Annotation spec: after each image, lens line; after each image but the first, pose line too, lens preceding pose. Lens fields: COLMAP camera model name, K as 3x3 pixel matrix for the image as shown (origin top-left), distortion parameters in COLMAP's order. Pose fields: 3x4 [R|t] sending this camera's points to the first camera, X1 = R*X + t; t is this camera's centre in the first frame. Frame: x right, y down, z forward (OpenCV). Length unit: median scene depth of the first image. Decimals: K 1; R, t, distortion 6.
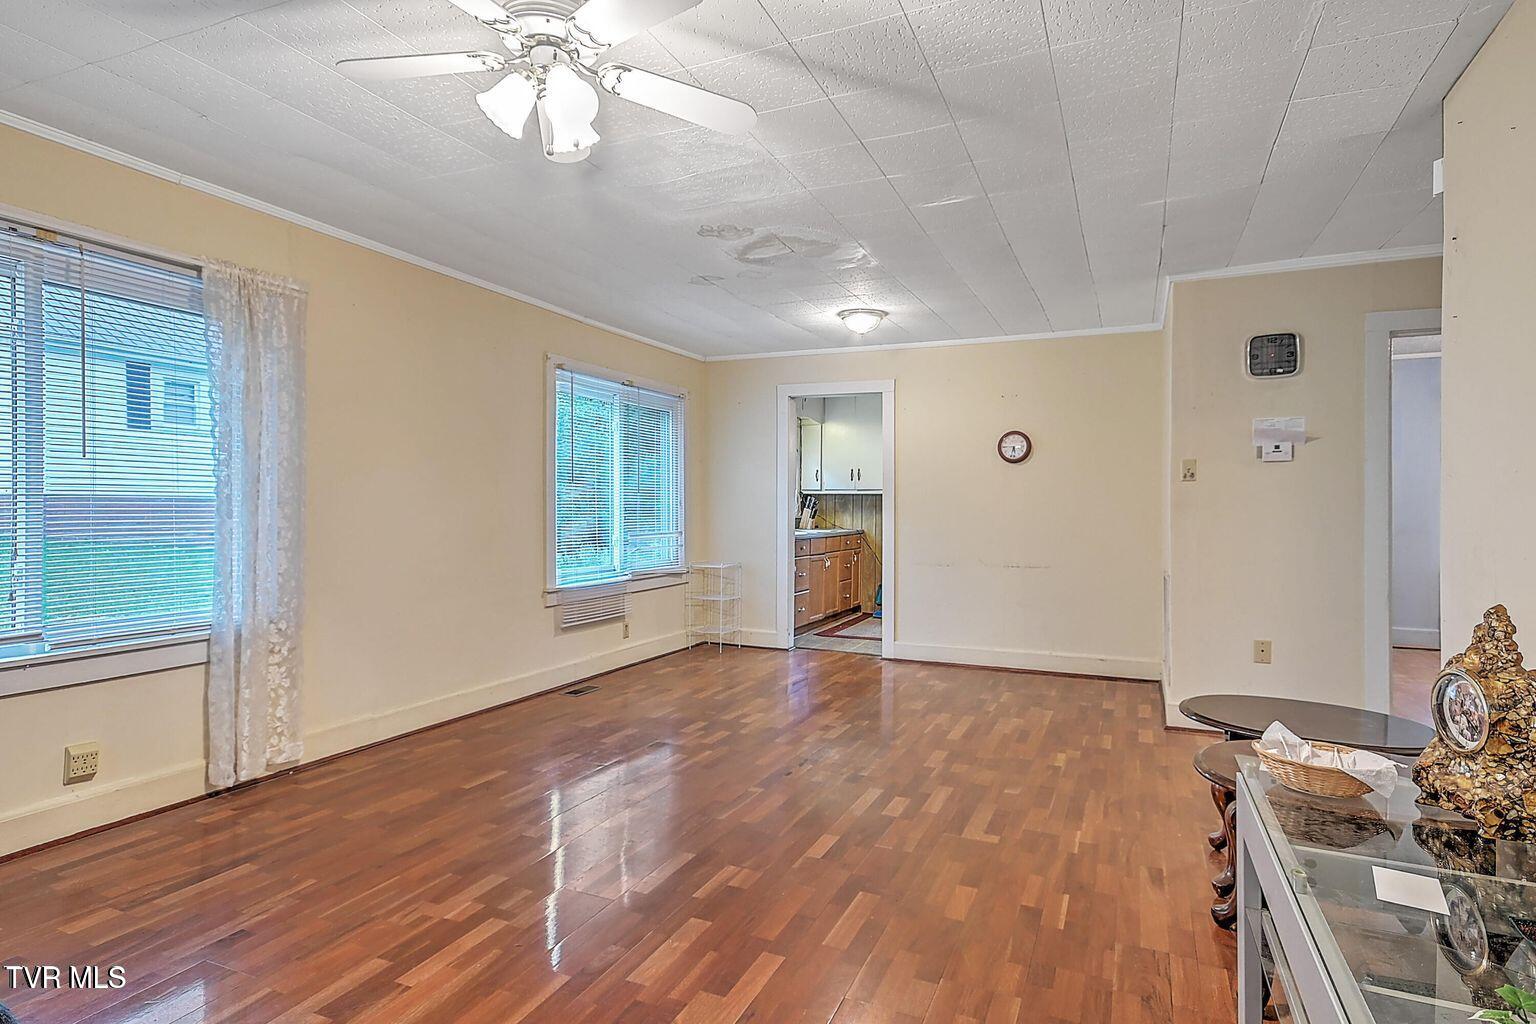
lens RADIAL K [[823.3, 0, 779.0], [0, 823.3, 510.0], [0, 0, 1]] dist [0.012285, 0.000196]
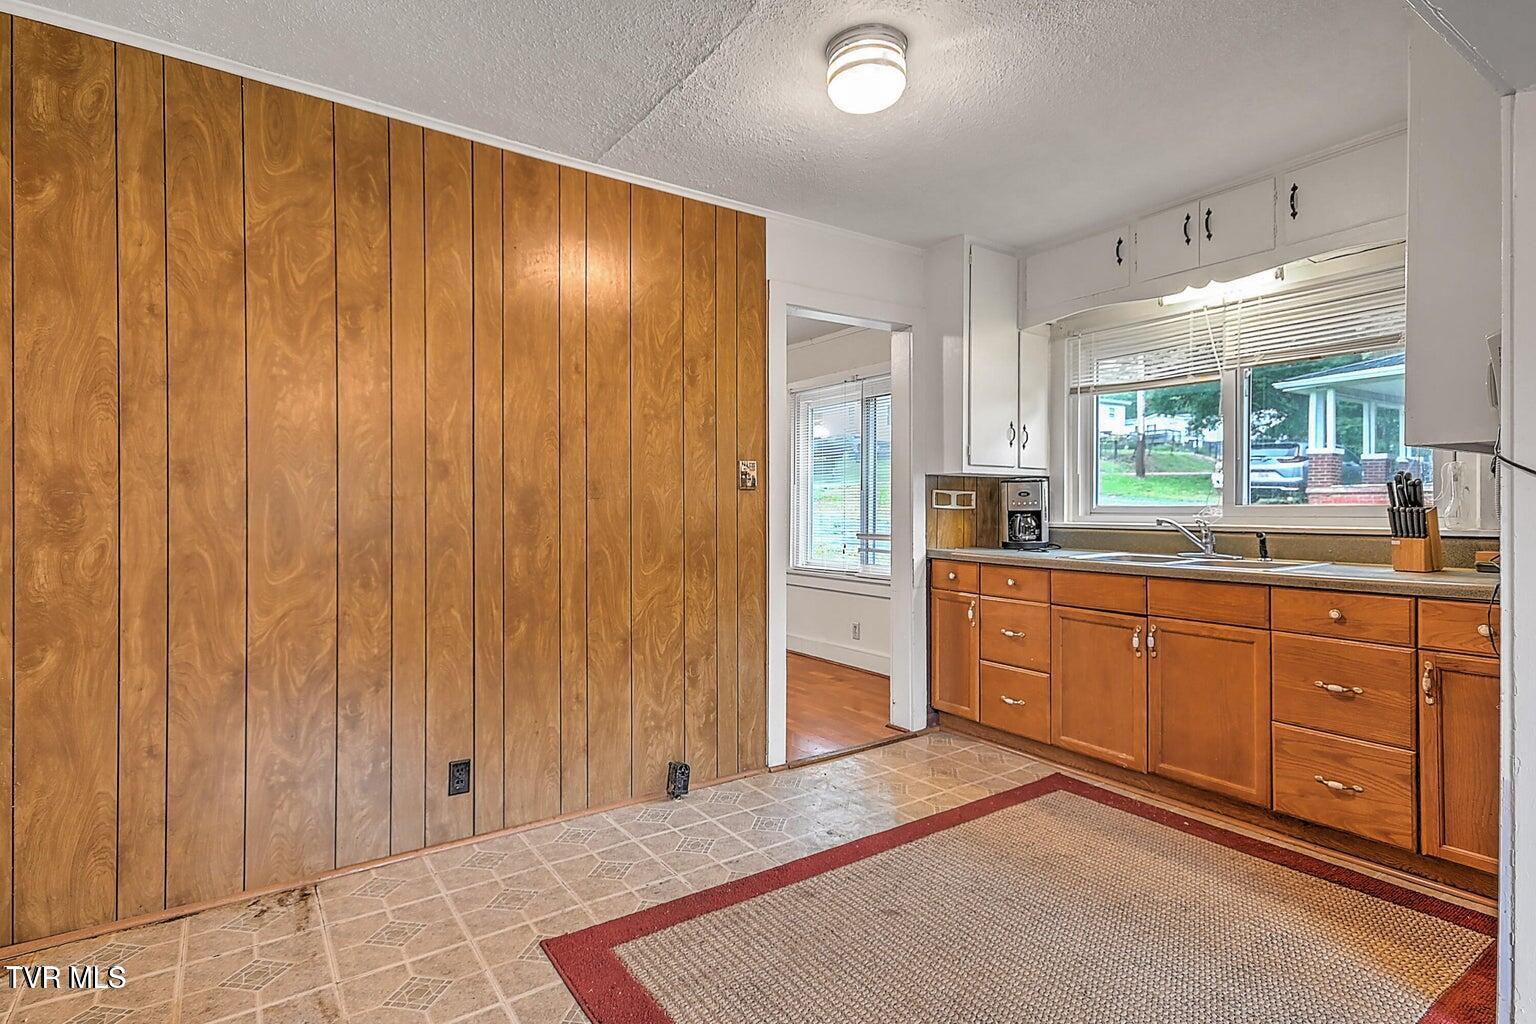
lens RADIAL K [[768.9, 0, 765.8], [0, 768.9, 509.1], [0, 0, 1]] dist [0.028771, -0.001035]
pose [[-0.532345, -0.001303, -0.846526, 0.917221], [-0.004265, 0.999990, 0.001143, 0.000183], [0.846517, 0.004219, -0.532345, 1.978355]]
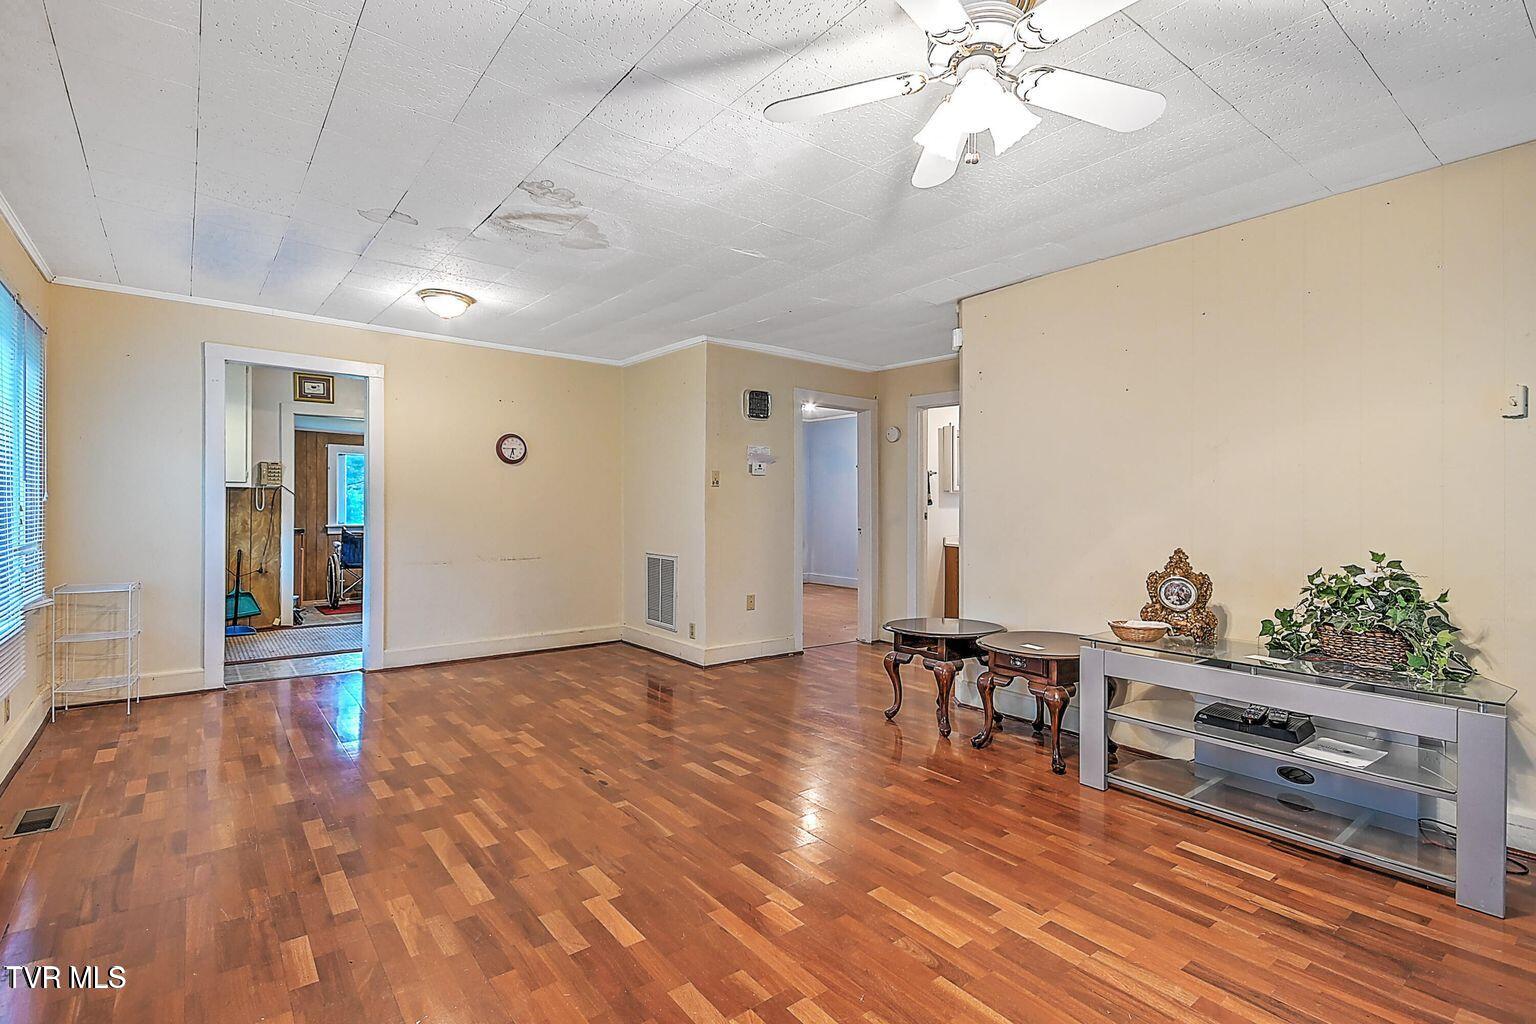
lens RADIAL K [[712.3, 0, 765.7], [0, 712.3, 505.0], [0, 0, 1]] dist [0.010565, -0.000389]
pose [[0.467974, -0.000064, 0.883742, -0.549854], [-0.001096, 0.999999, 0.000652, -0.004918], [-0.883742, -0.001274, 0.467973, 0.381275]]
